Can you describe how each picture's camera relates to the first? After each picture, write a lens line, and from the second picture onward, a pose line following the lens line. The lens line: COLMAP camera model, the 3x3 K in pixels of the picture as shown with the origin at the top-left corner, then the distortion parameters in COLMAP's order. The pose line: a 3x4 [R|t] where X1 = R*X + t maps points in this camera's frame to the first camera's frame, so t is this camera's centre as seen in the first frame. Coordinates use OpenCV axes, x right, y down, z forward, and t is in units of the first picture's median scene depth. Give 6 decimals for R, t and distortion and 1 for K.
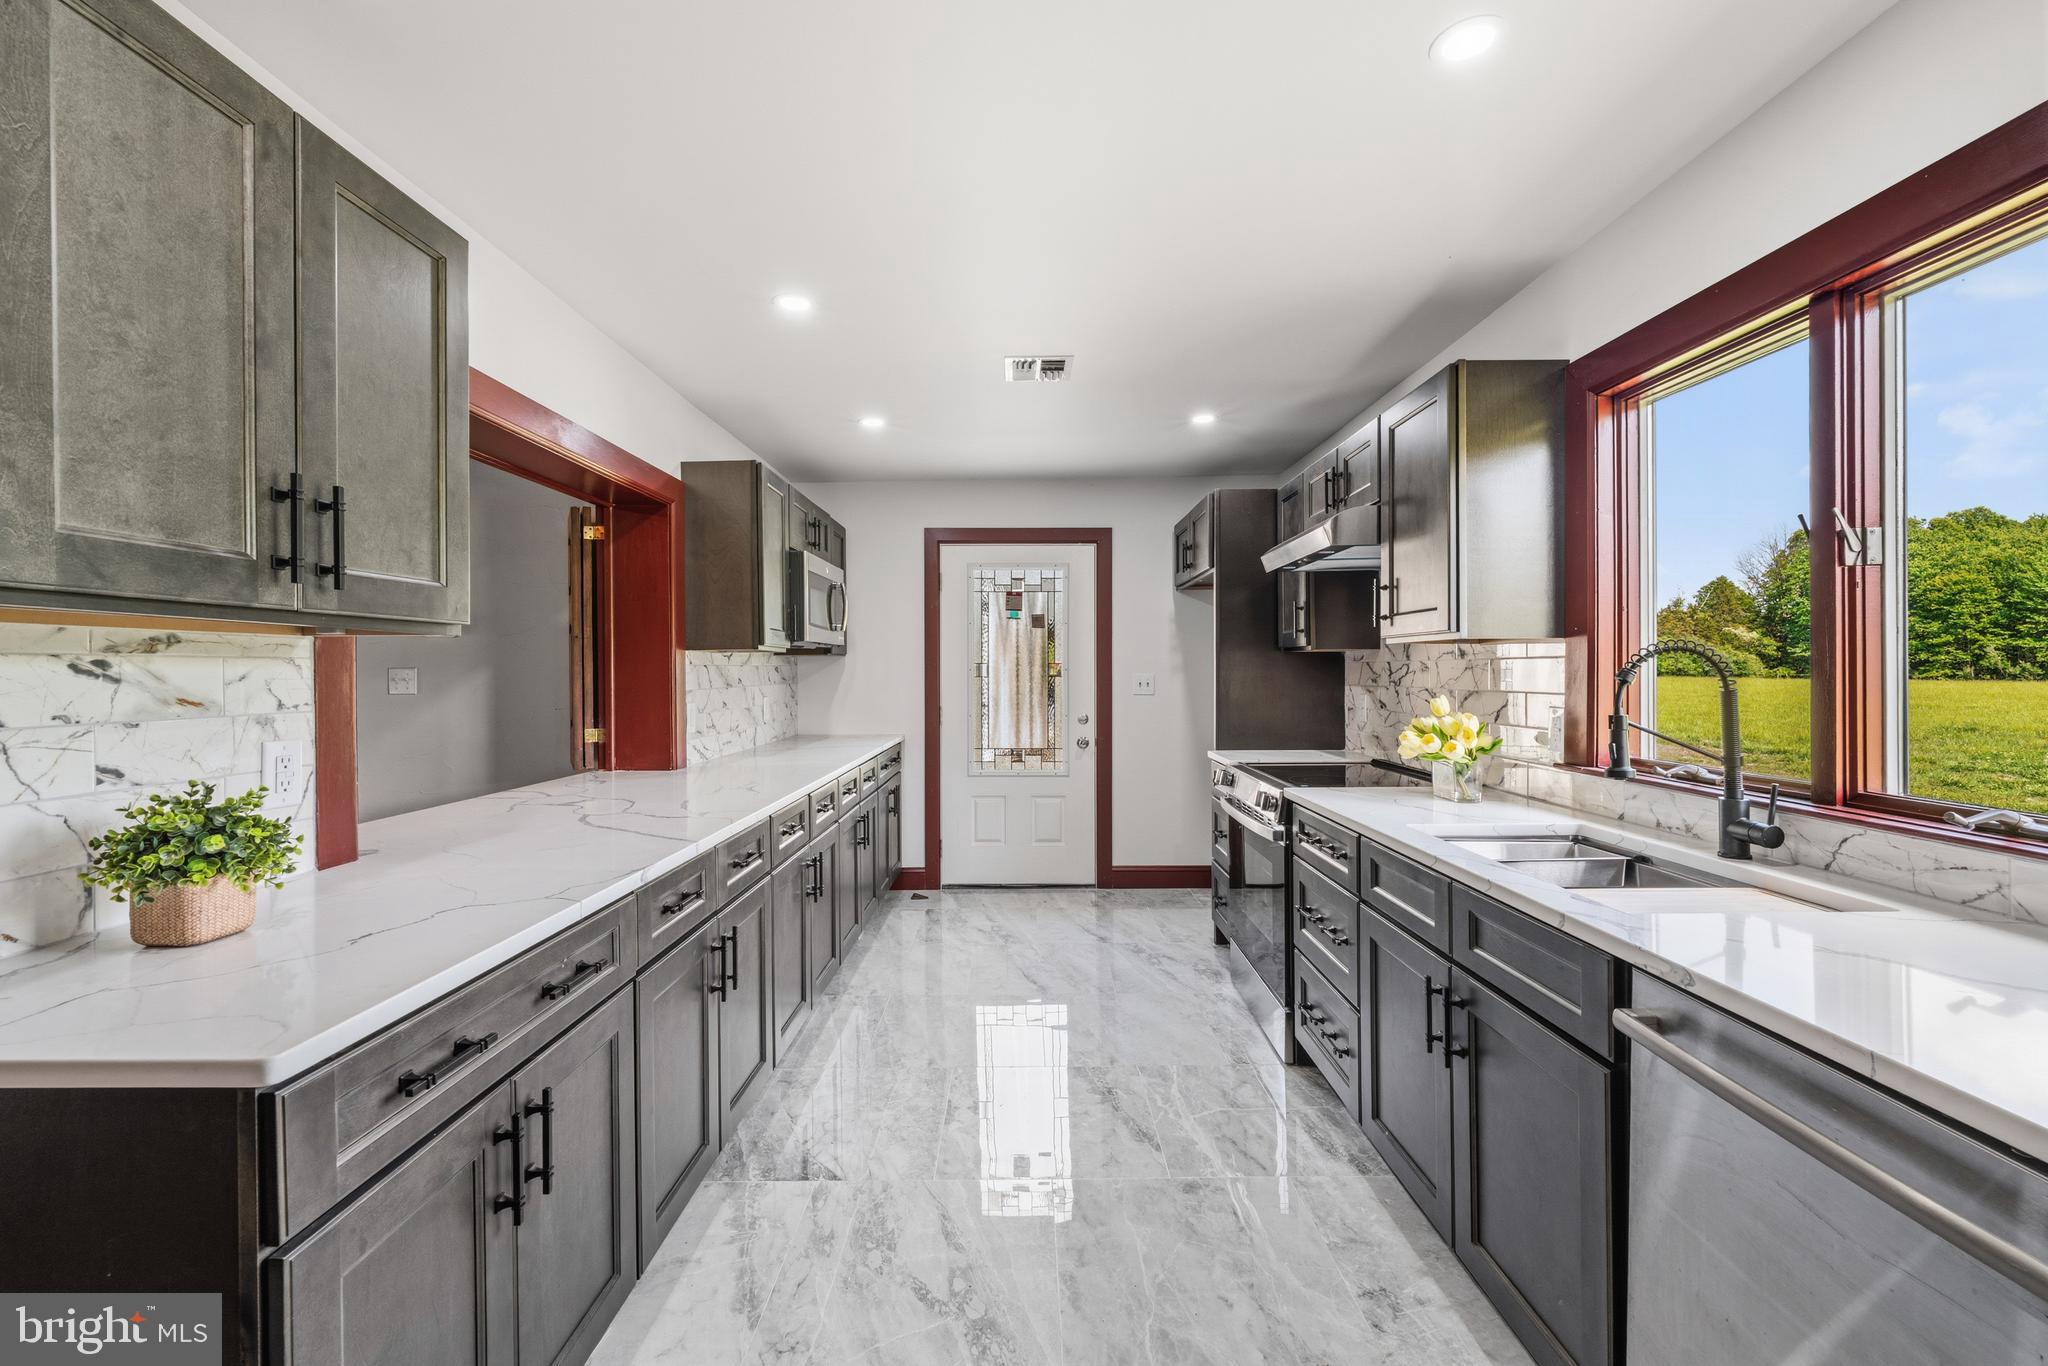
lens RADIAL K [[832.1, 0, 1020.0], [0, 832.1, 672.5], [0, 0, 1]] dist [-0.000163, -0.000002]
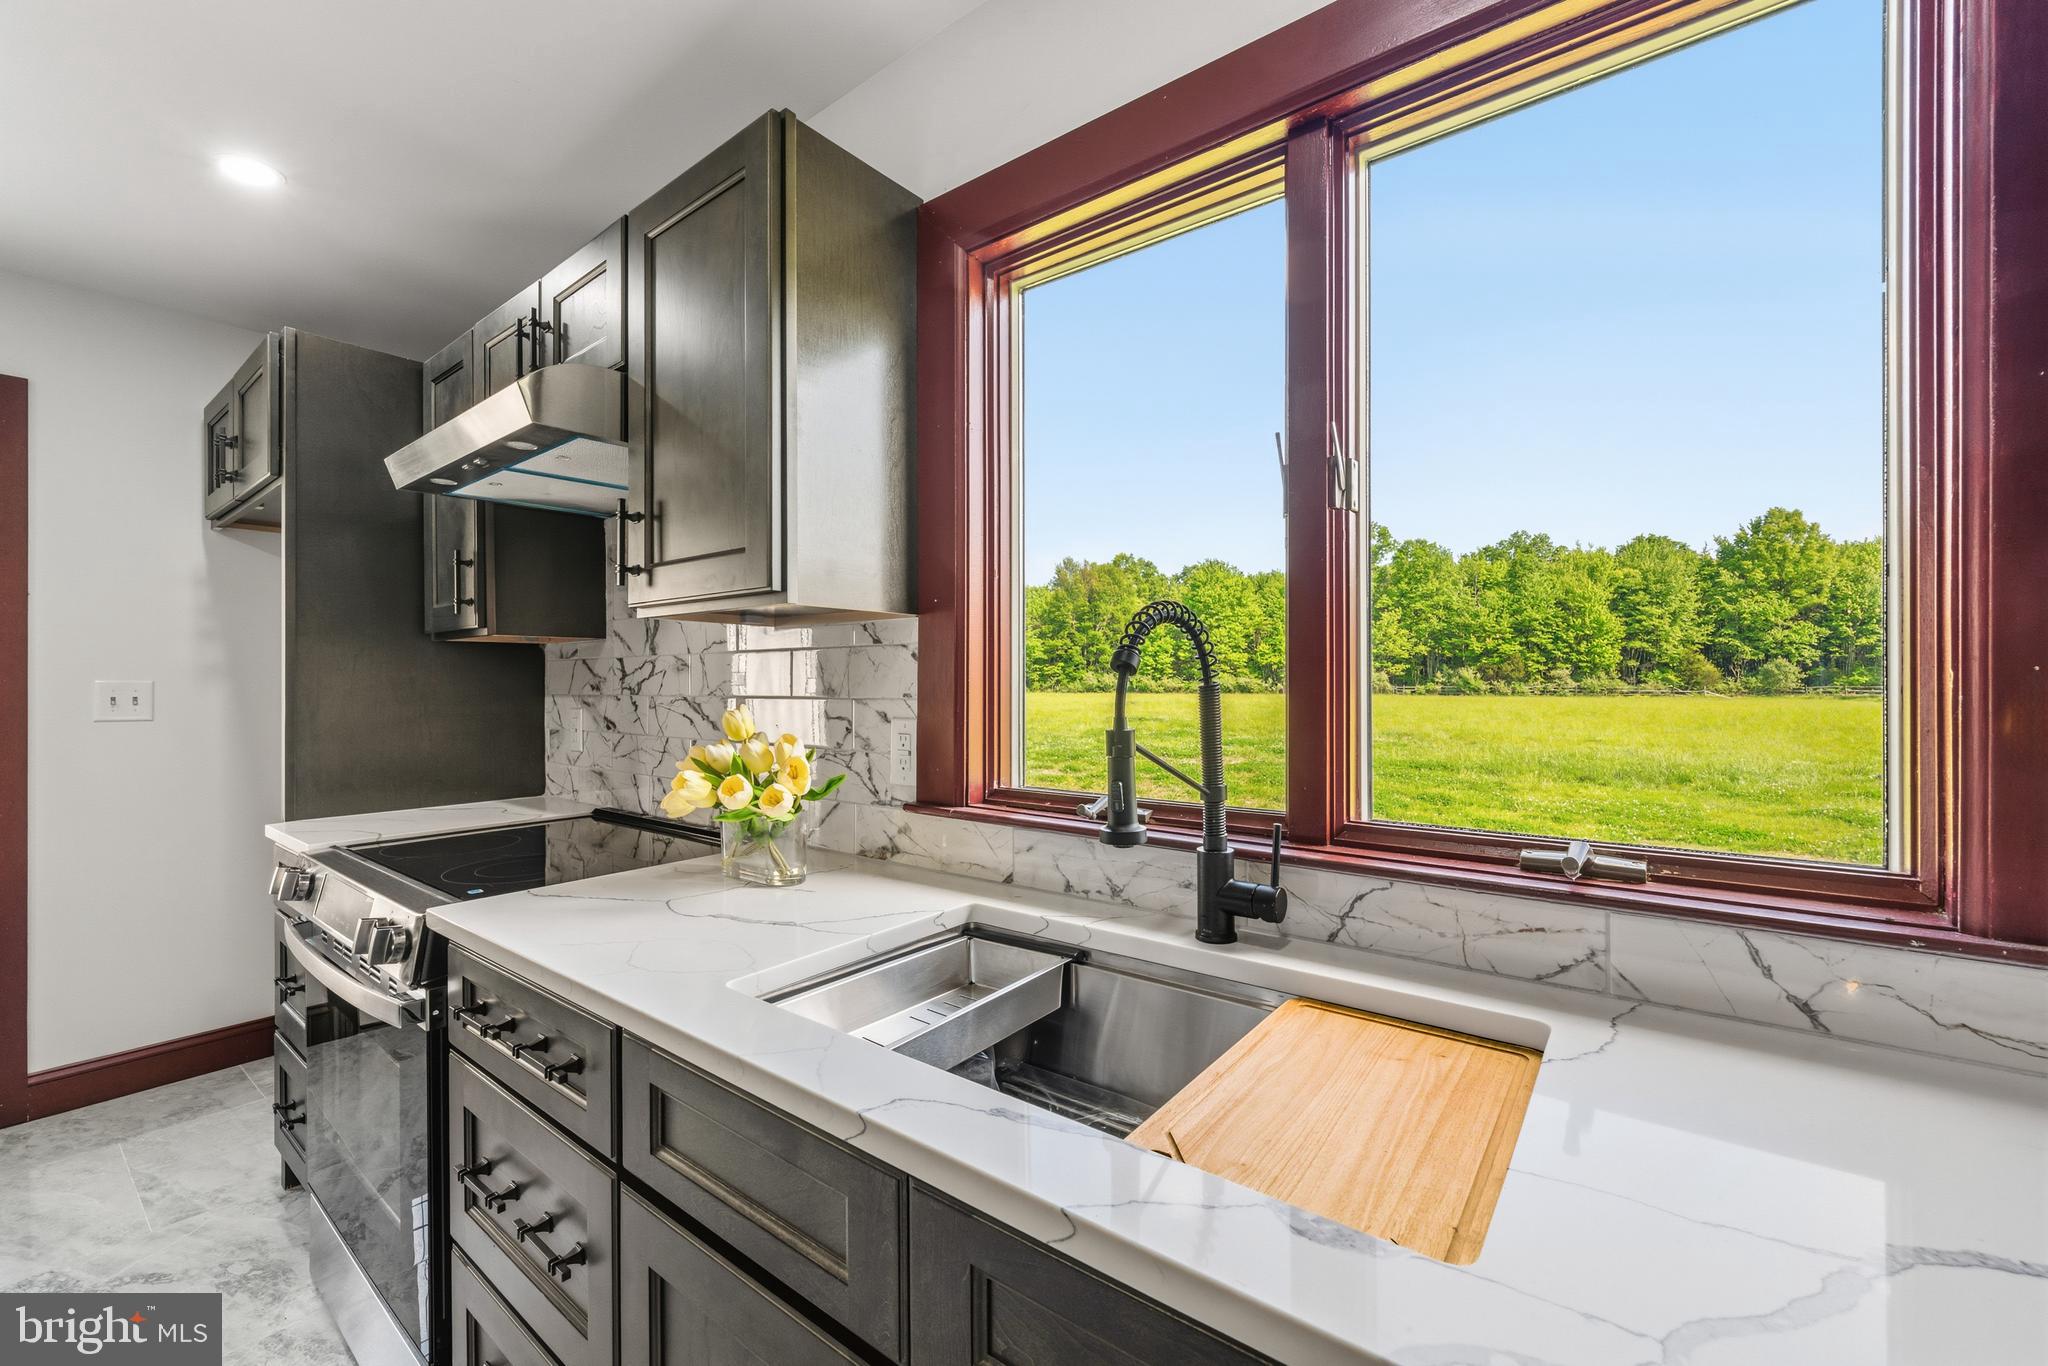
lens RADIAL K [[832.6, 0, 1013.1], [0, 832.6, 678.3], [0, 0, 1]] dist [0.006721, -0.004443]
pose [[0.618054, 0.005732, 0.786115, 0.153363], [0.004124, 0.999936, -0.010534, 0.014756], [-0.786125, 0.009753, 0.617991, 0.454152]]
